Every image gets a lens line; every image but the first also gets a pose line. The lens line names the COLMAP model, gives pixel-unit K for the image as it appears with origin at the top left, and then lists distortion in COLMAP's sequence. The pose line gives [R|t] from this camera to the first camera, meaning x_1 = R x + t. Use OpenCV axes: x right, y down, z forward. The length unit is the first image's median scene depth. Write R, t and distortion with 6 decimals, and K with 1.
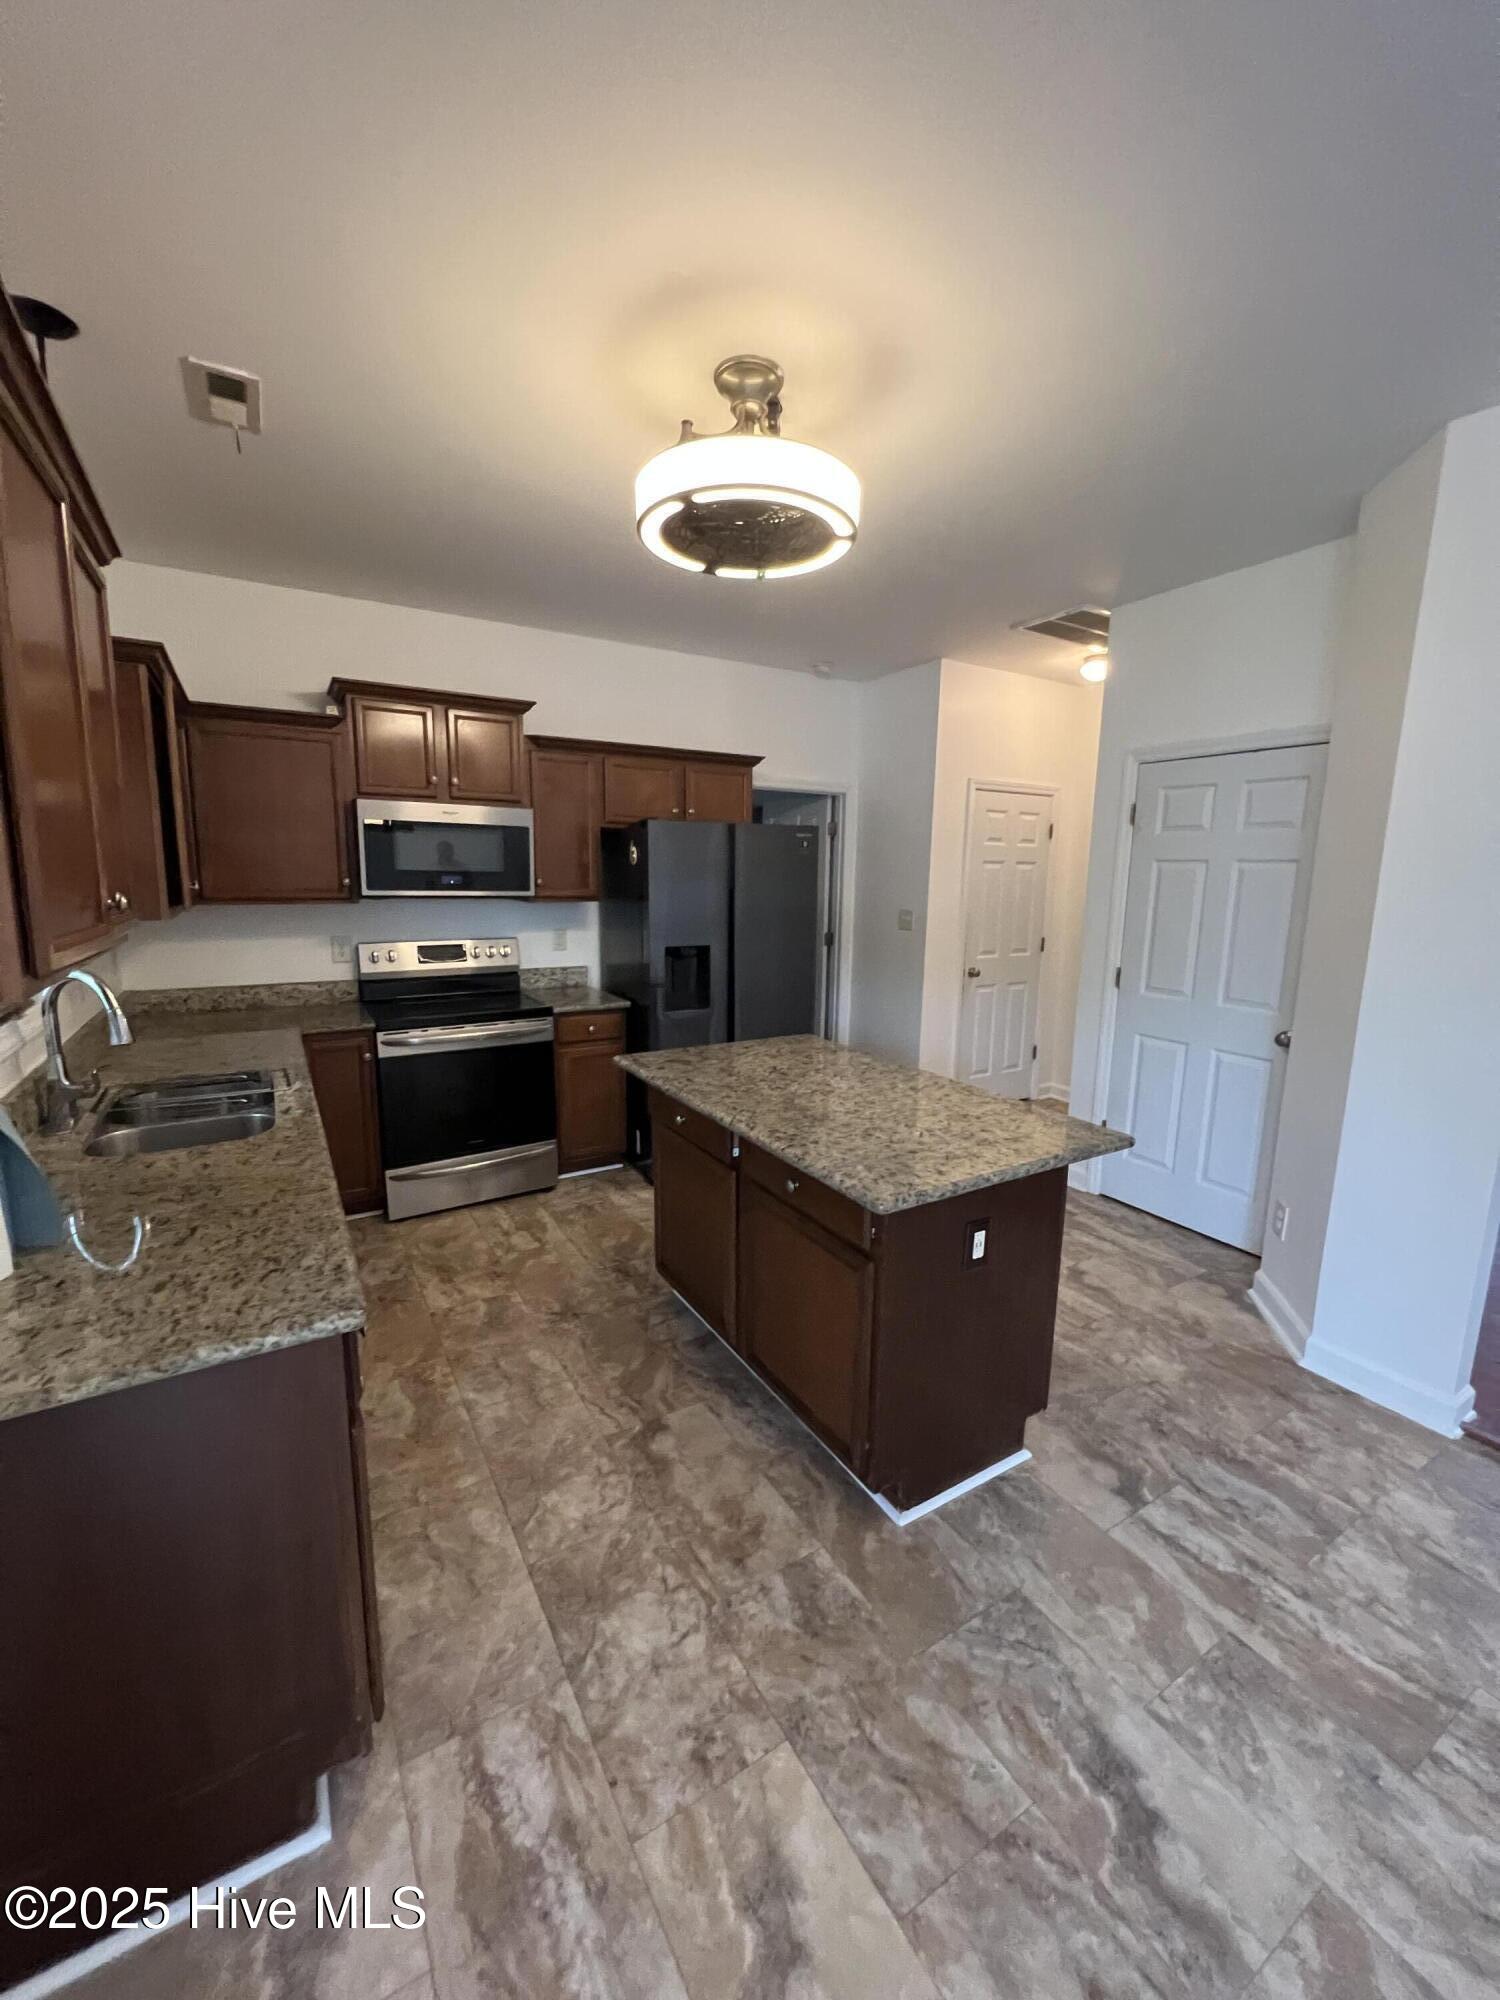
lens RADIAL K [[797.1, 0, 745.2], [0, 797.1, 1002.3], [0, 0, 1]] dist [-0.000258, 0.000542]
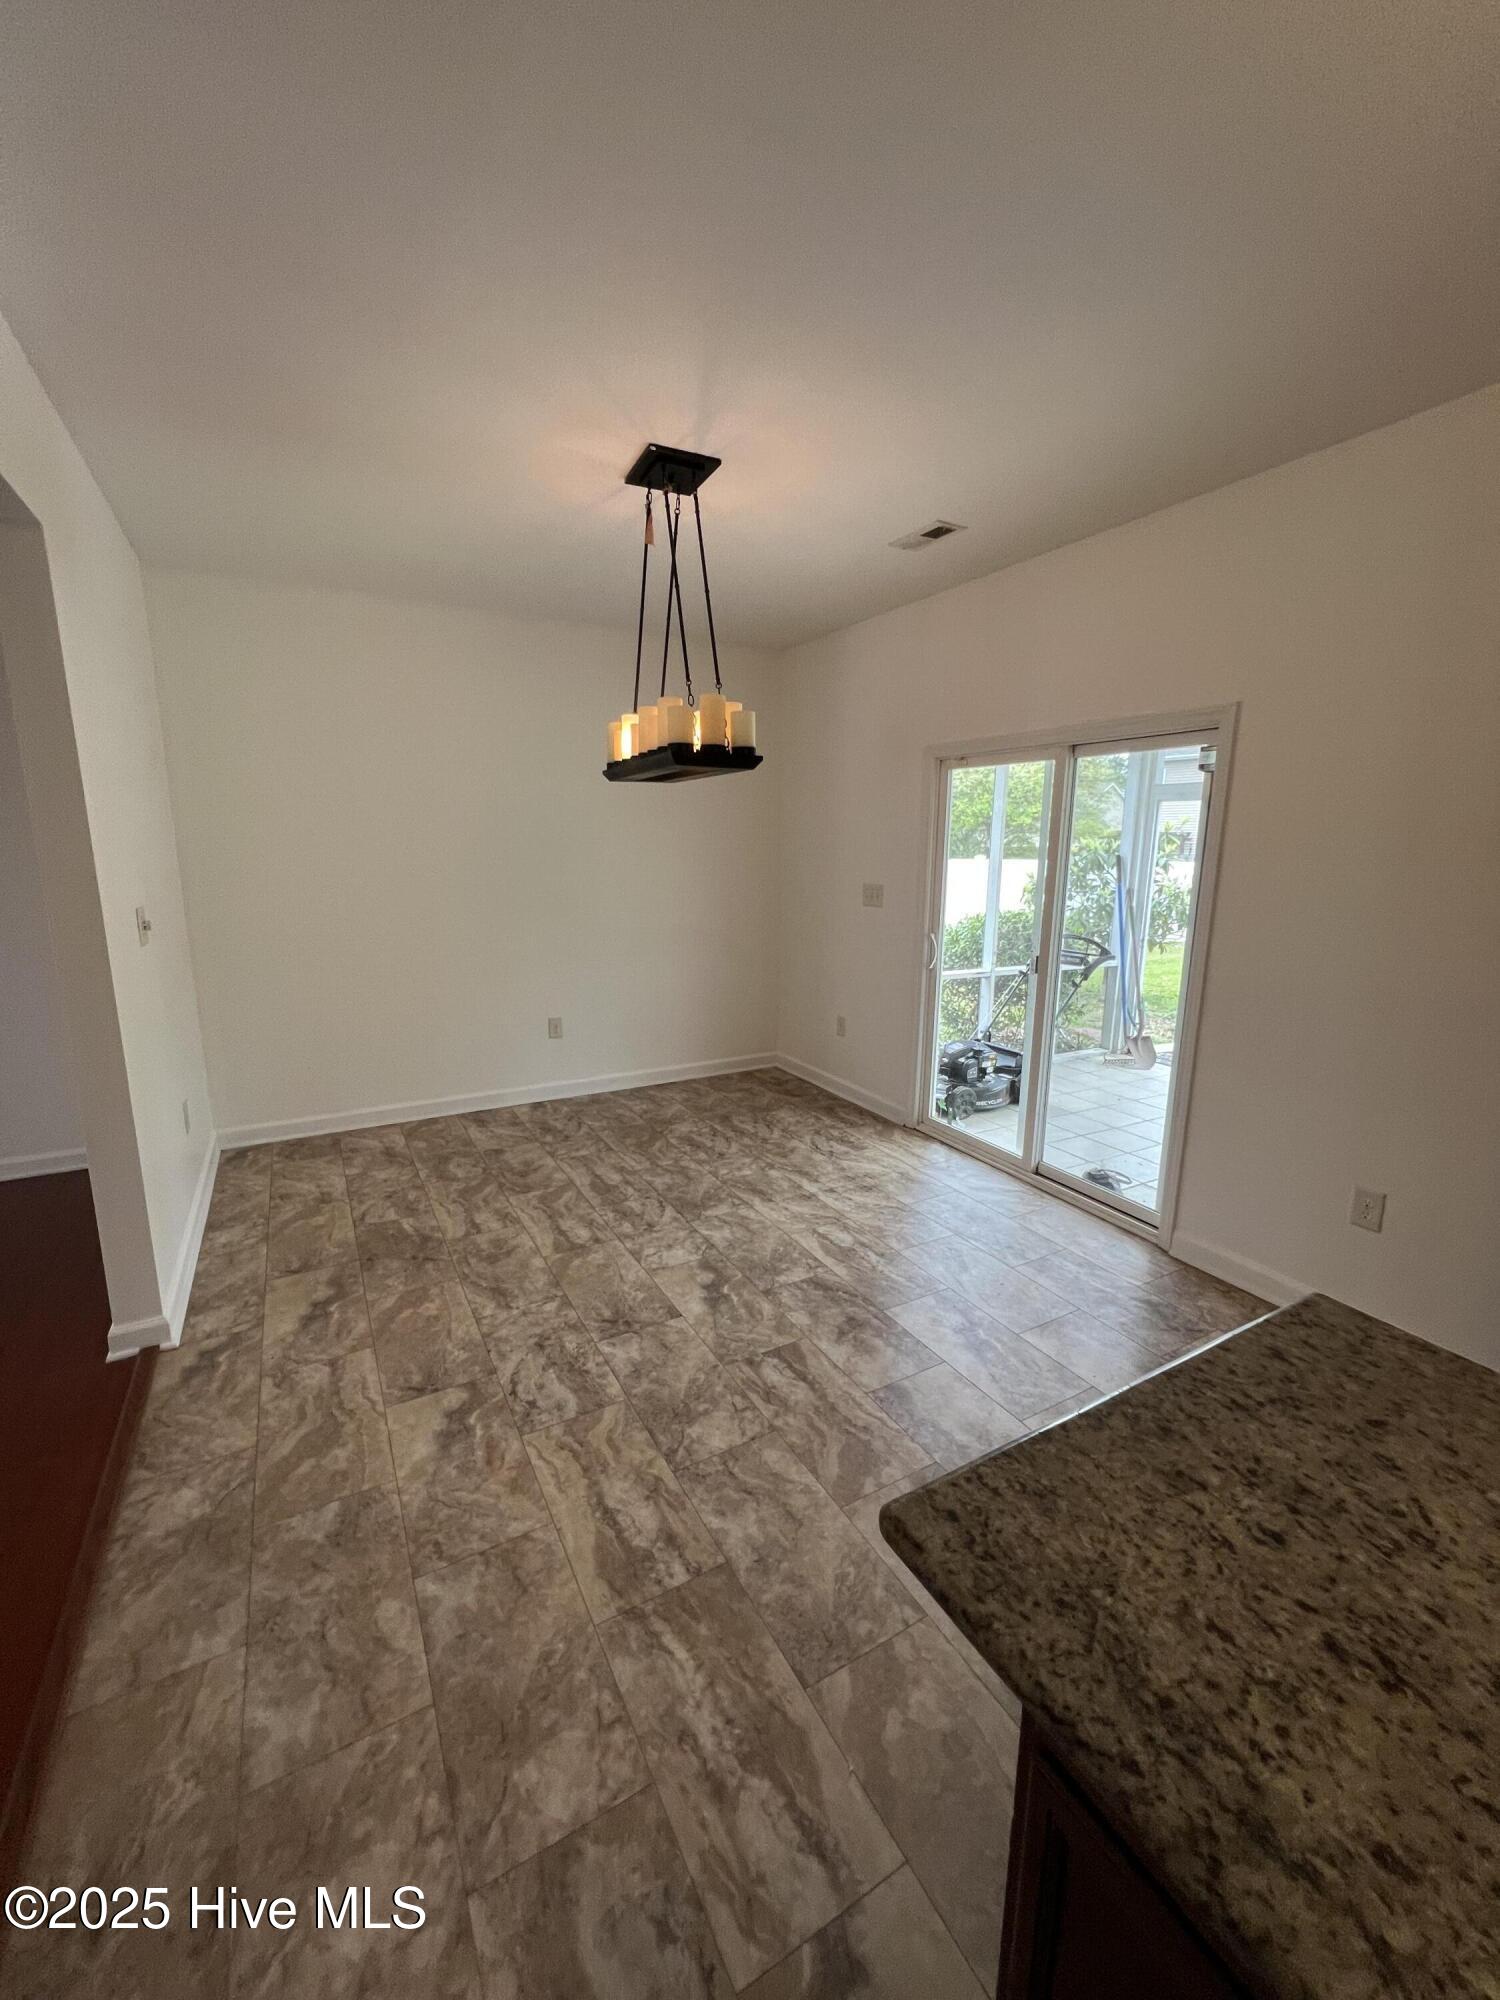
lens RADIAL K [[797.1, 0, 746.9], [0, 797.1, 999.5], [0, 0, 1]] dist [-0.000258, 0.000542]
pose [[-0.999265, -0.030018, 0.023823, 0.661563], [-0.019570, 0.934178, 0.356271, -0.250141], [-0.032949, 0.355543, -0.934079, 1.532791]]
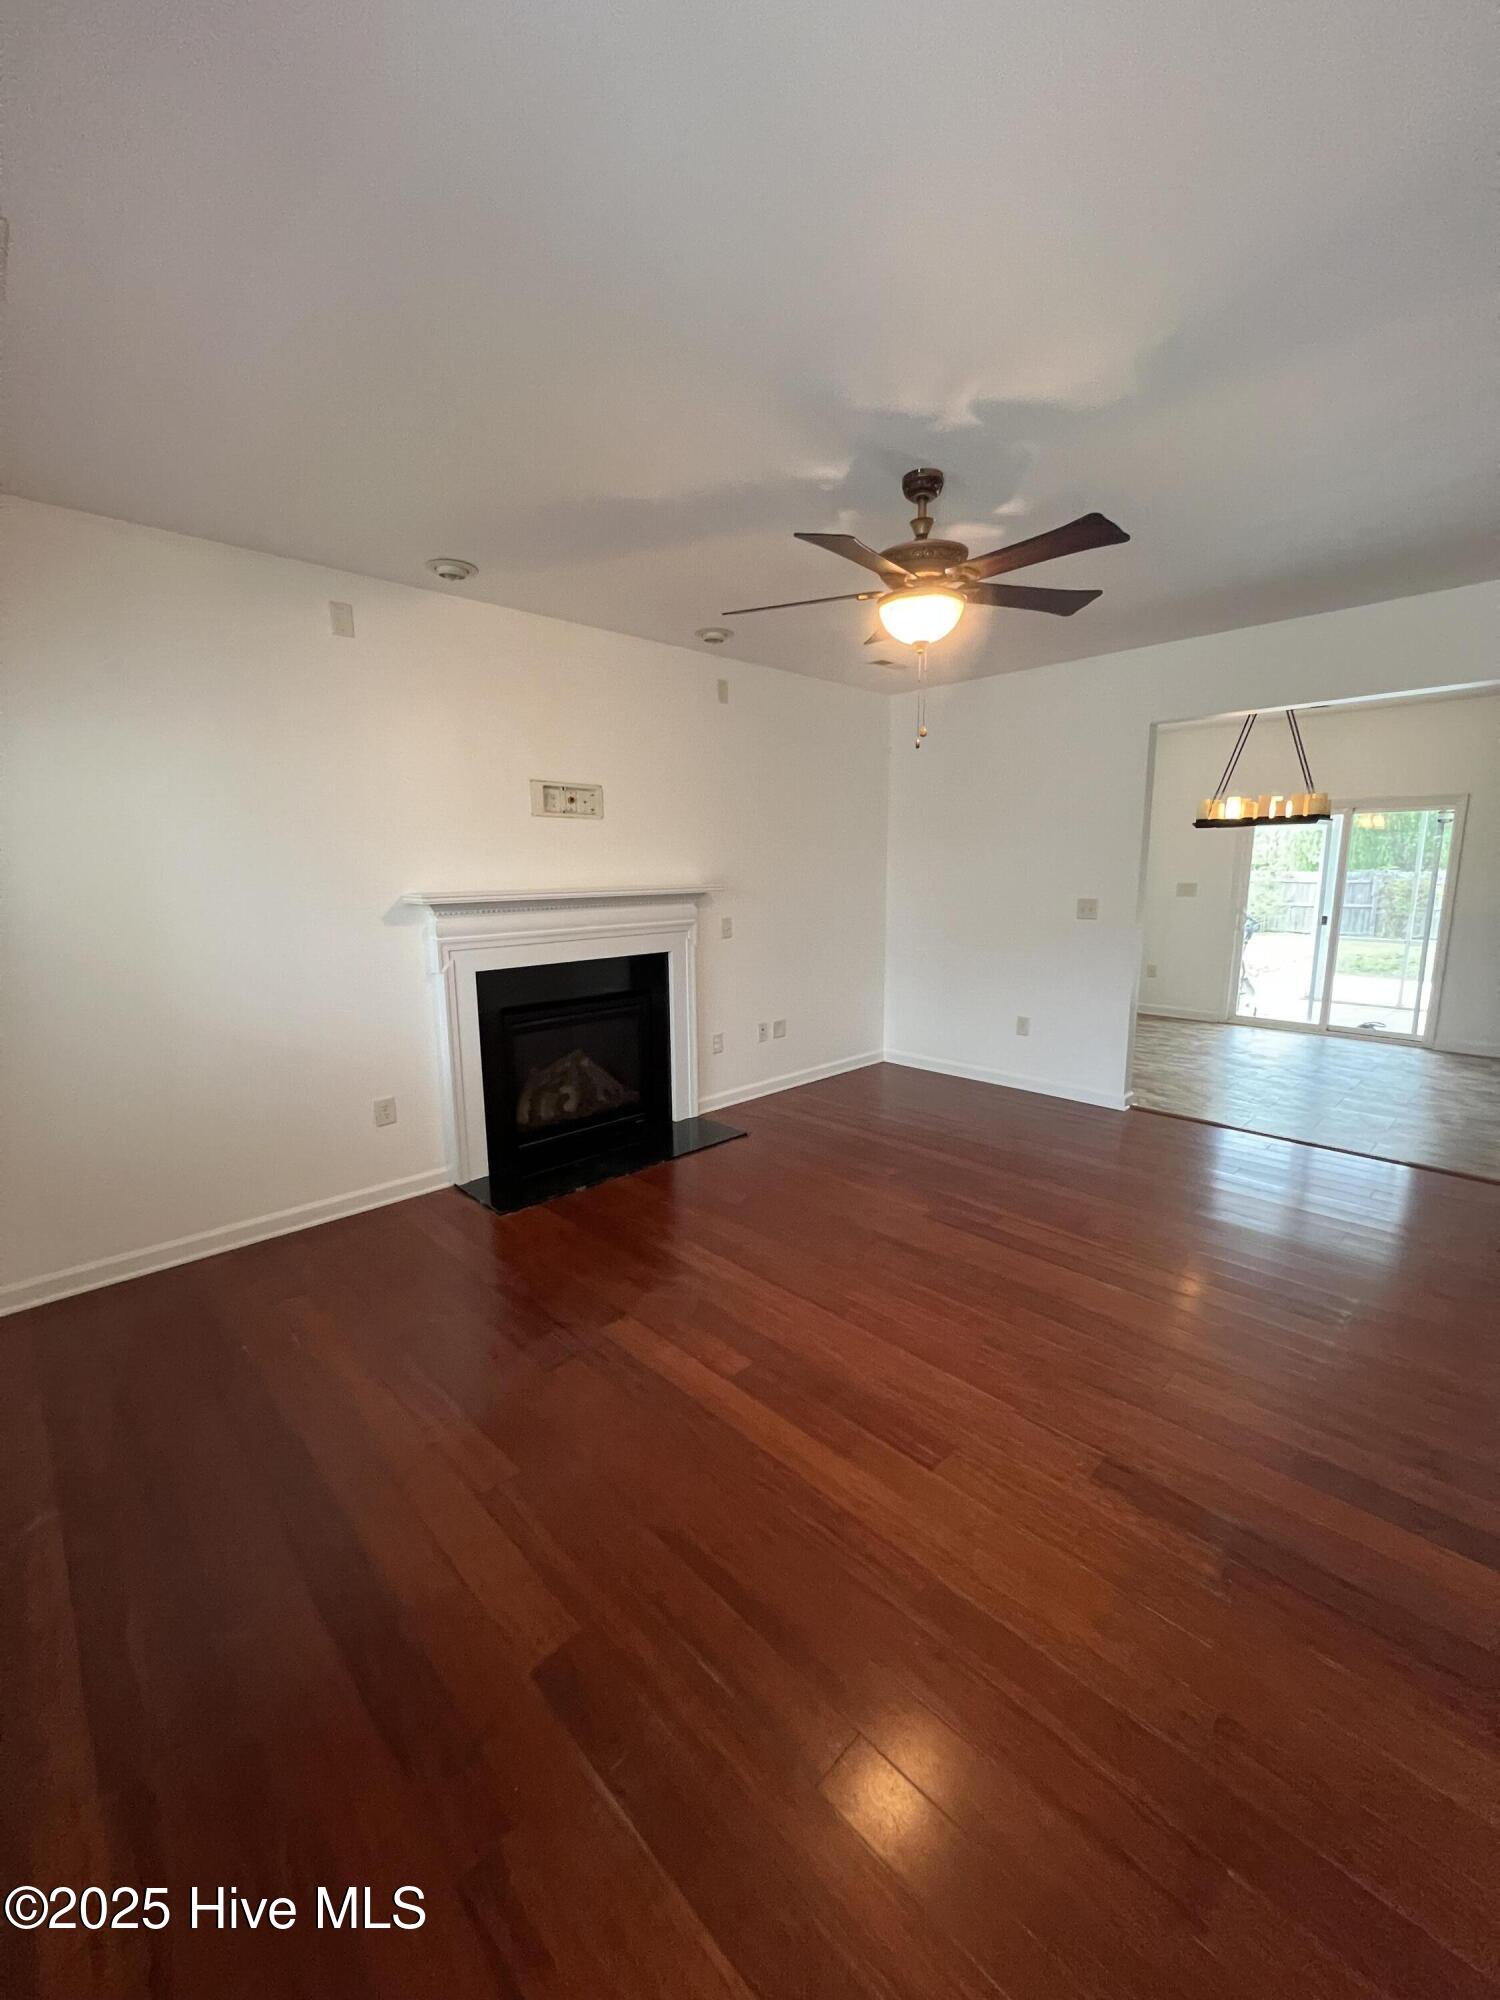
lens RADIAL K [[797.1, 0, 750.2], [0, 797.1, 1003.2], [0, 0, 1]] dist [-0.000258, 0.000542]
pose [[-0.974233, 0.033267, -0.223075, 3.795964], [-0.042631, 0.944072, 0.326972, -0.401625], [0.221476, 0.328057, -0.918328, 2.741297]]
